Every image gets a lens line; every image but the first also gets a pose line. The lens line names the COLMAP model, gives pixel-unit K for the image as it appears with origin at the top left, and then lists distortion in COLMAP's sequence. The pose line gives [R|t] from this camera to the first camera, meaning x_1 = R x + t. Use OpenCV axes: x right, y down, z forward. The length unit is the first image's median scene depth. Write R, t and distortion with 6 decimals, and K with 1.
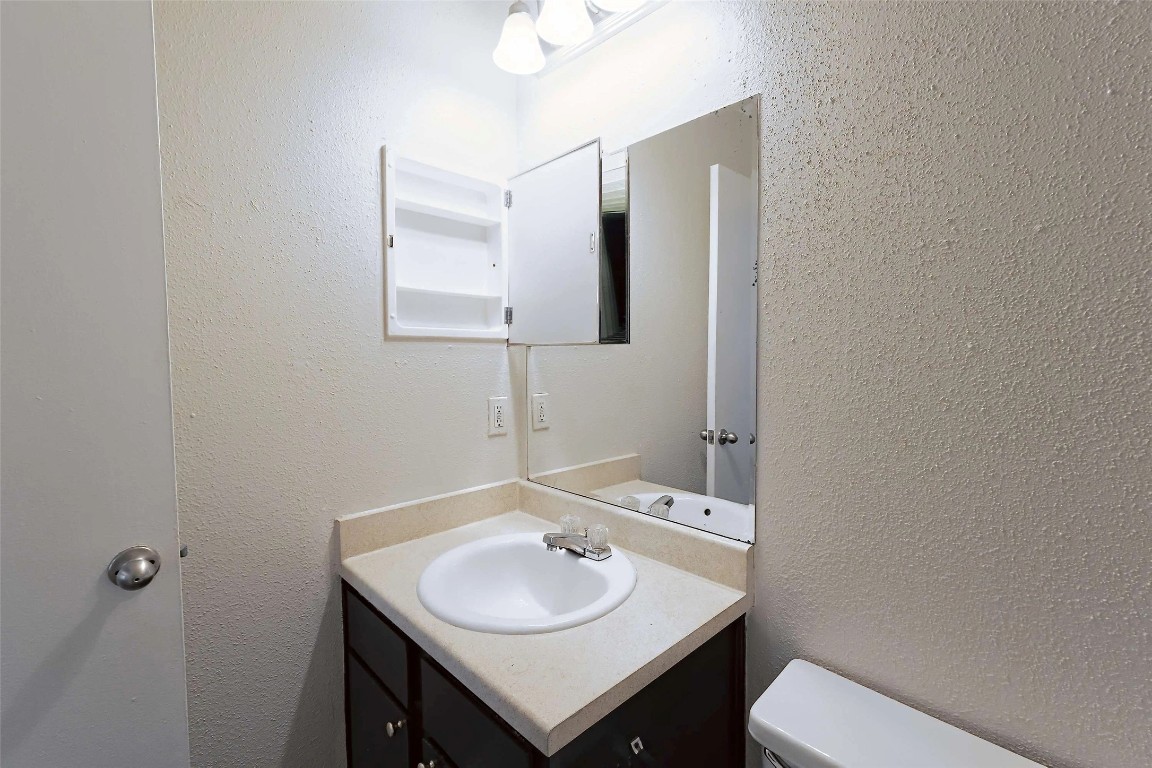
lens RADIAL K [[508.4, 0, 578.0], [0, 508.4, 377.8], [0, 0, 1]] dist [0.000642, 0.000066]
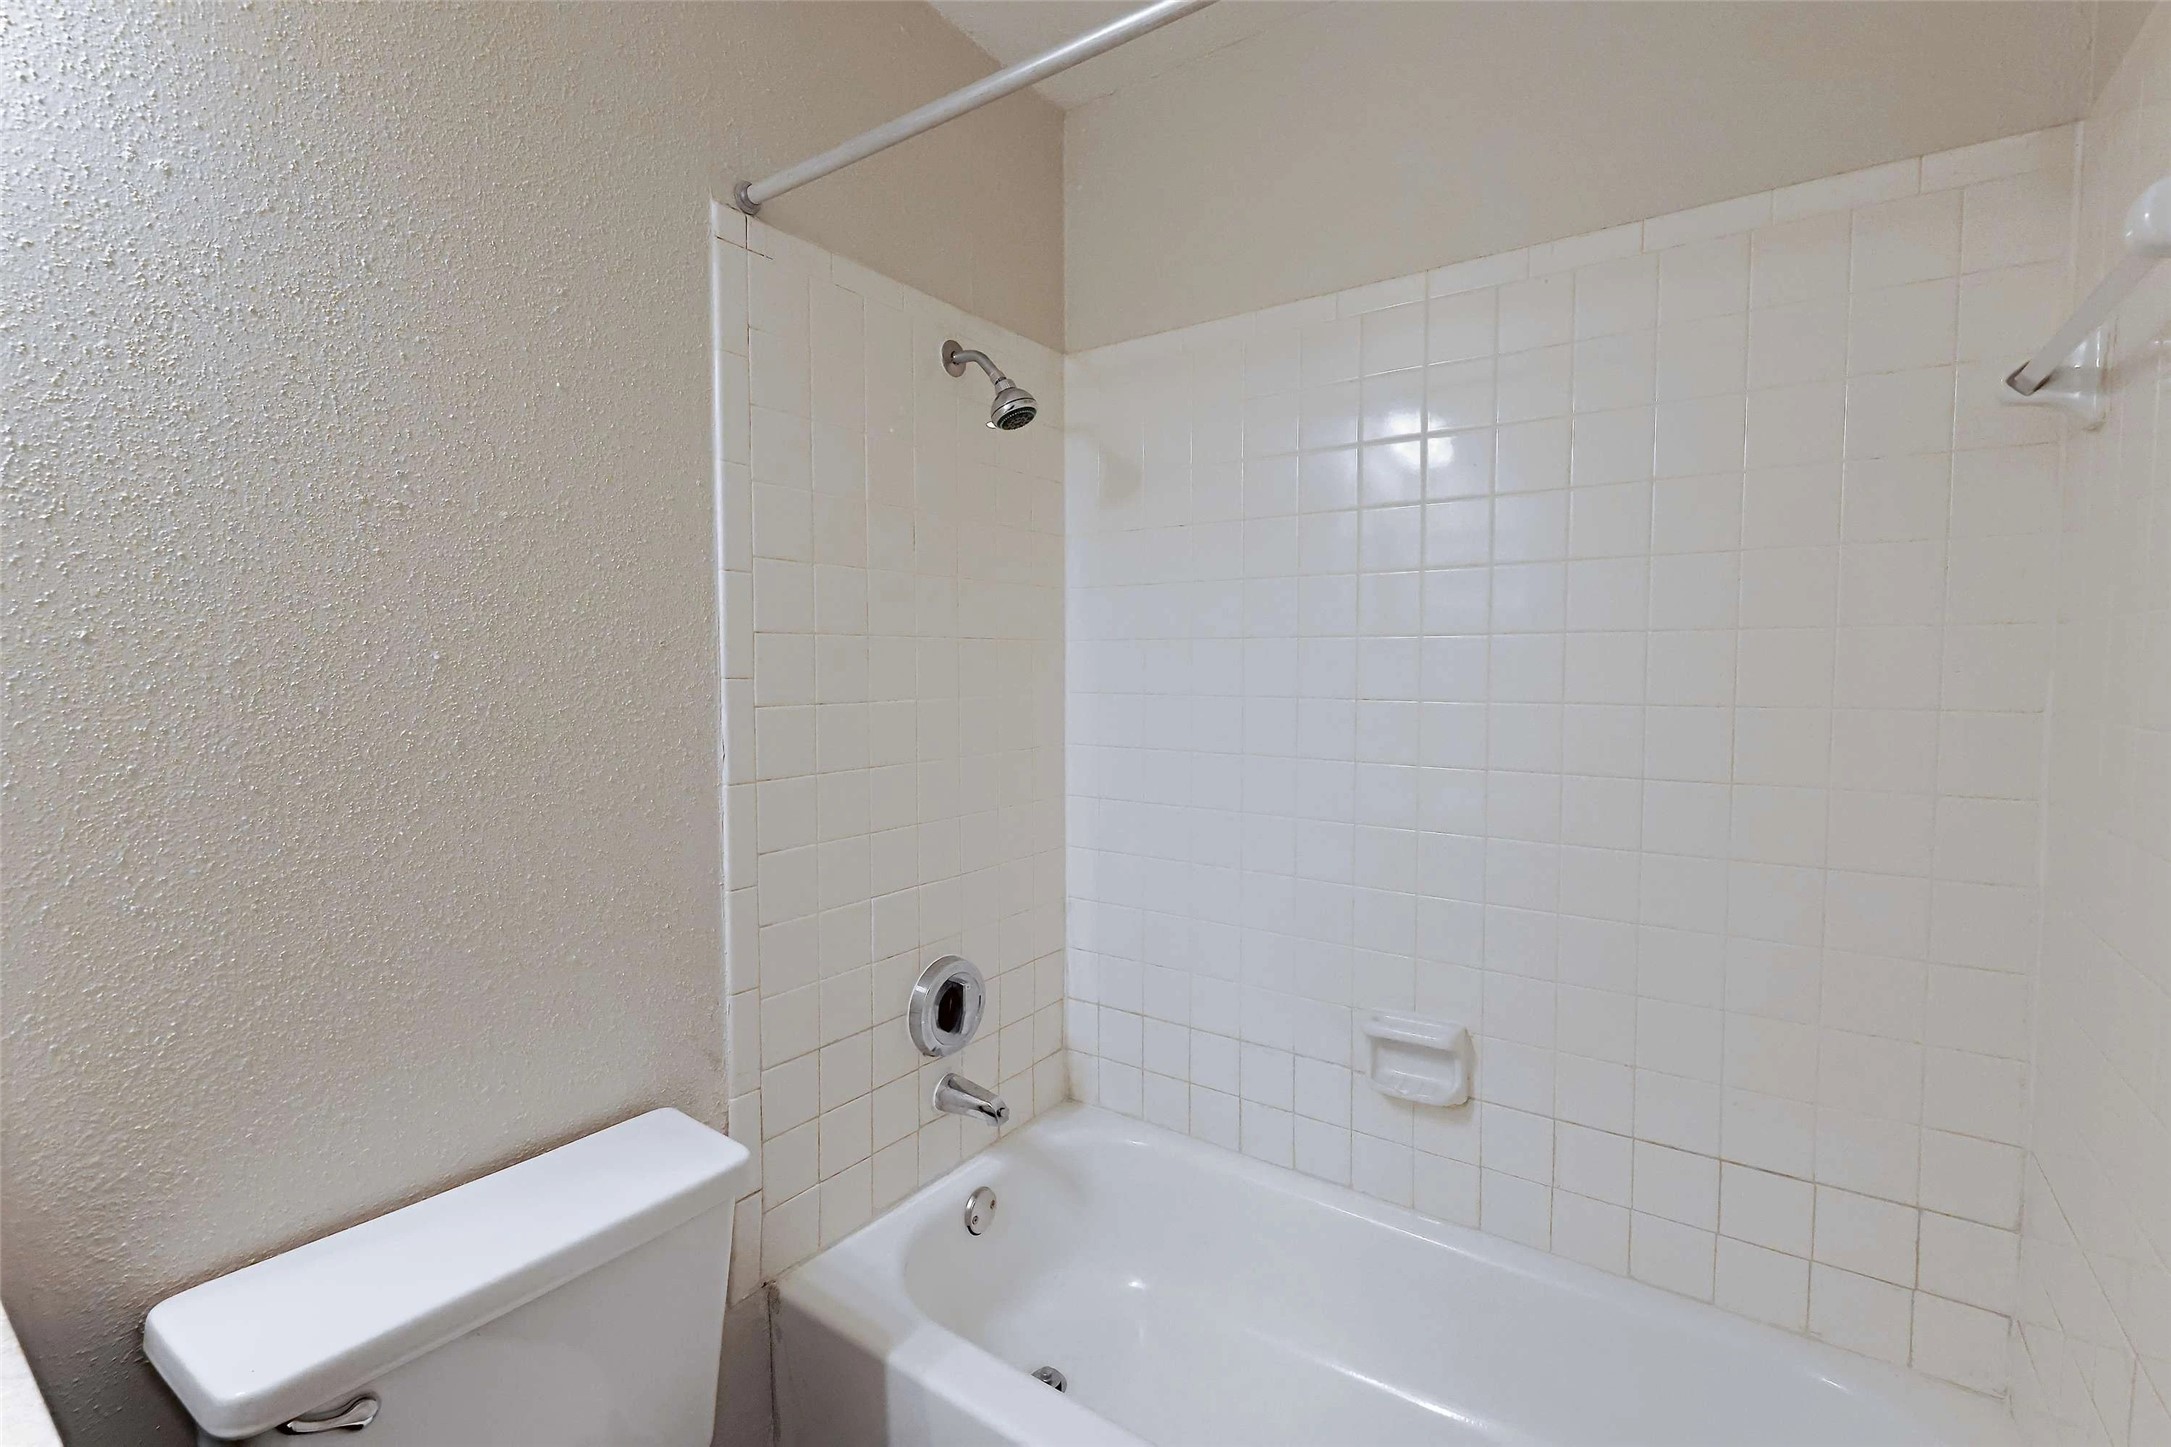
lens RADIAL K [[958.1, 0, 1089.3], [0, 958.1, 711.9], [0, 0, 1]] dist [0.000642, 0.000066]
pose [[-0.190304, -0.041705, 0.980839, -0.682503], [0.043946, 0.997734, 0.050949, -0.012189], [-0.980741, 0.052800, -0.188040, 0.321662]]
